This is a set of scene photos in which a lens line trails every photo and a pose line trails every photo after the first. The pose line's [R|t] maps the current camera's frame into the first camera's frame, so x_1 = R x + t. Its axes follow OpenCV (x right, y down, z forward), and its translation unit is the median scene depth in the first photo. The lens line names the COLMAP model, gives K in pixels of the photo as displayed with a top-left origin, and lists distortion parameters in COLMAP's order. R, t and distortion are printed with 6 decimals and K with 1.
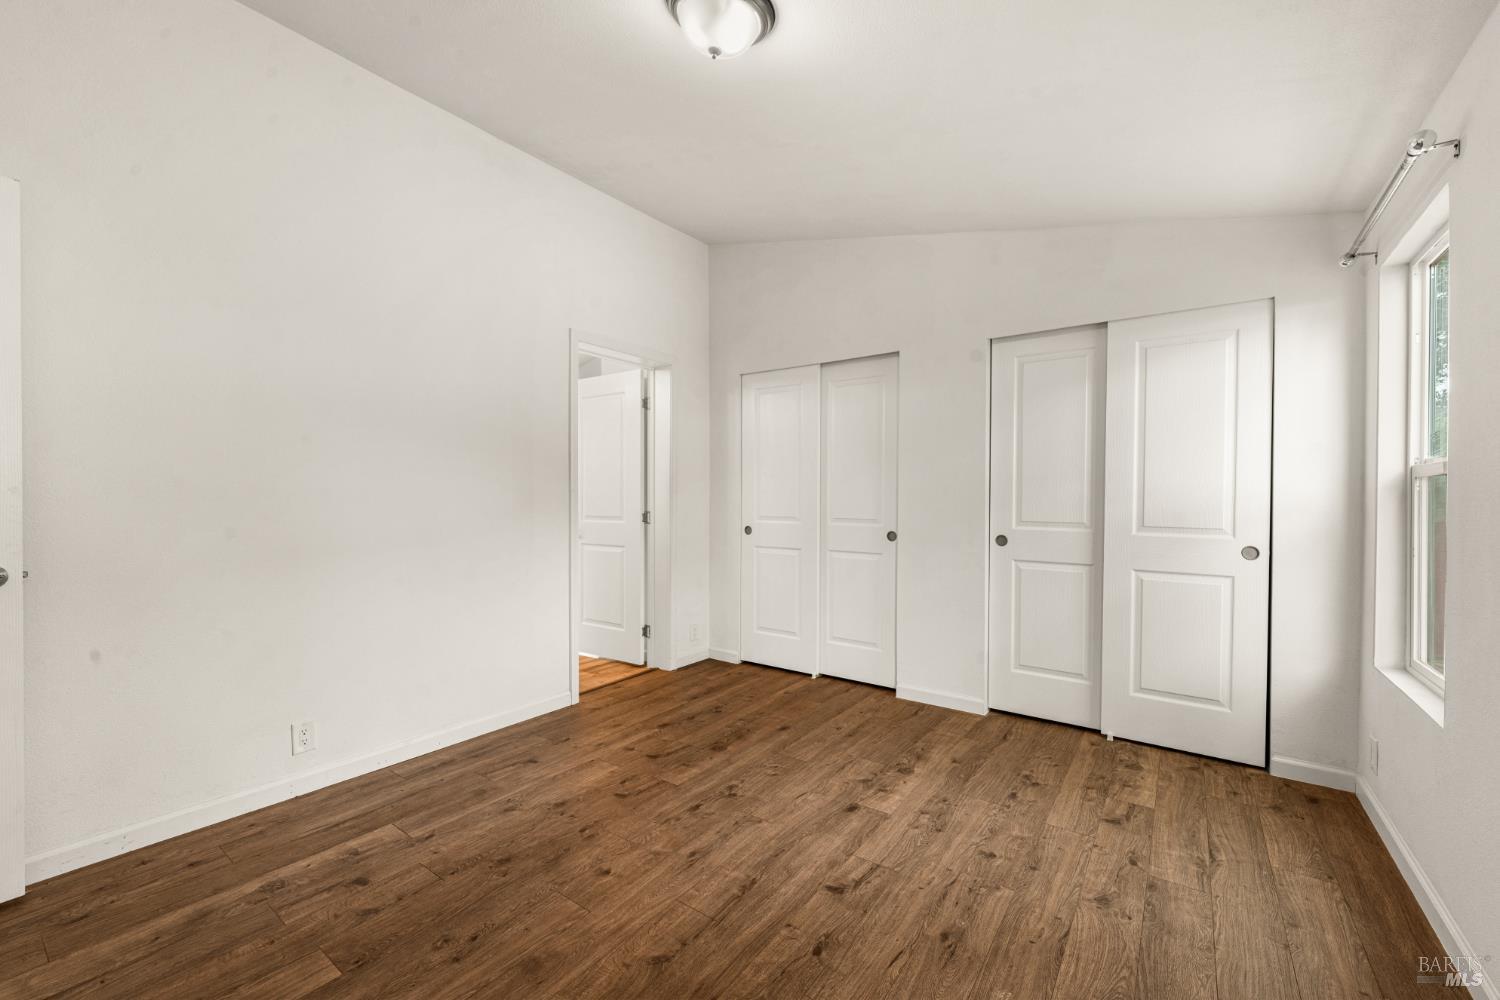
lens RADIAL K [[609.3, 0, 742.1], [0, 609.3, 499.3], [0, 0, 1]] dist [0.010865, -0.001285]
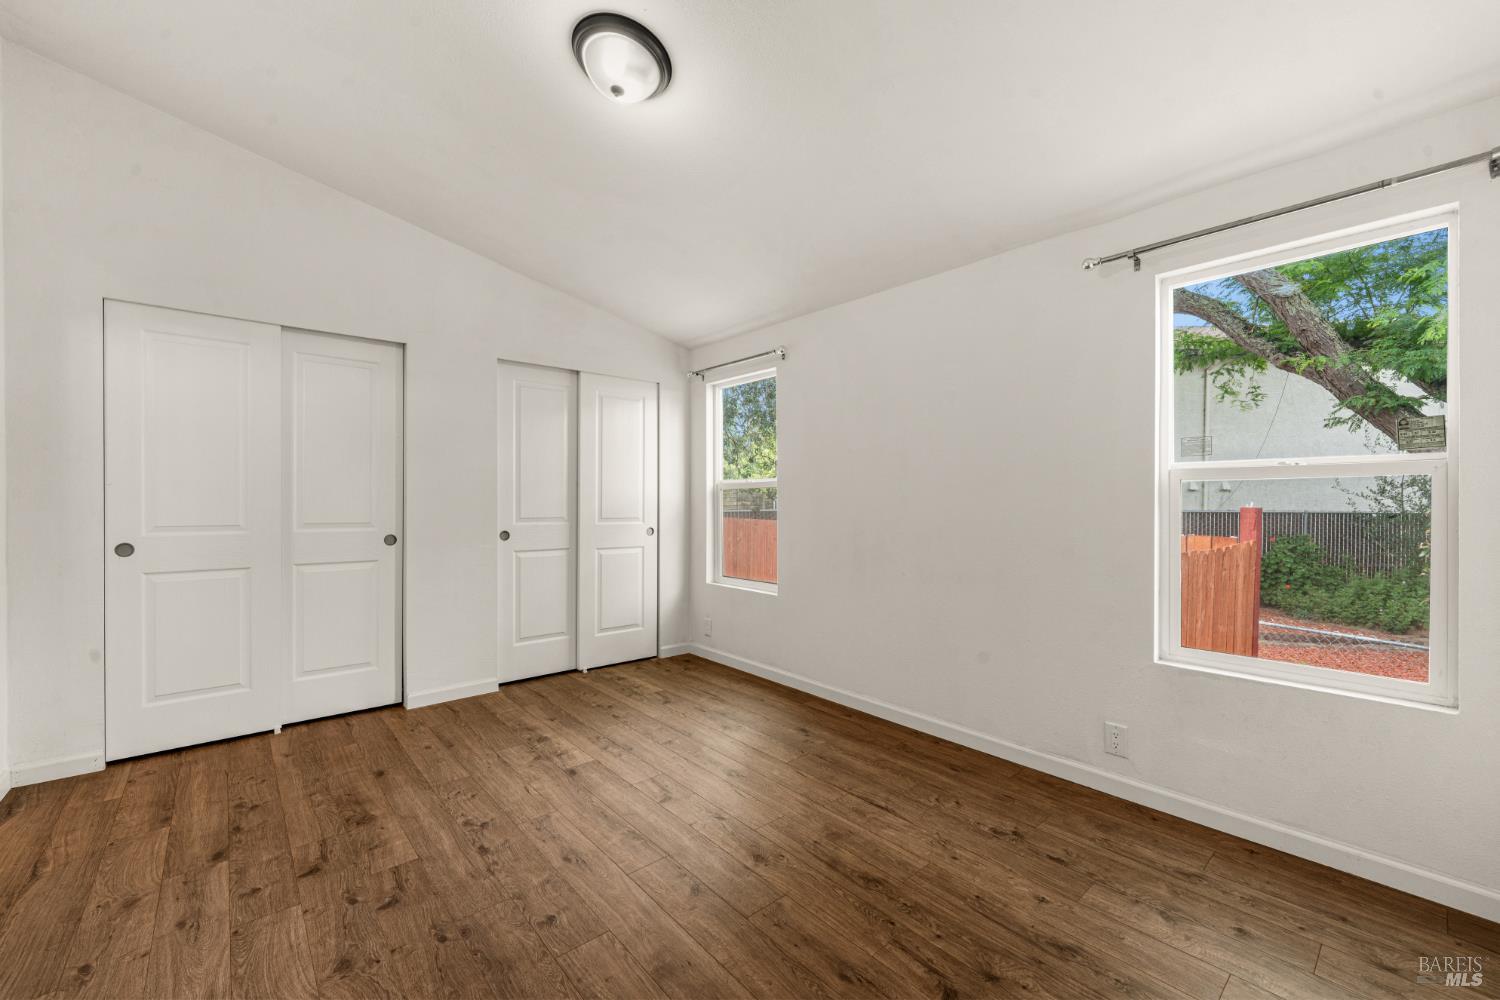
lens RADIAL K [[609.3, 0, 742.5], [0, 609.3, 502.5], [0, 0, 1]] dist [0.010865, -0.001285]
pose [[0.220641, -0.007182, 0.975329, -0.668730], [-0.001018, 0.999971, 0.007594, -0.004799], [-0.975355, -0.002668, 0.220627, 0.342733]]
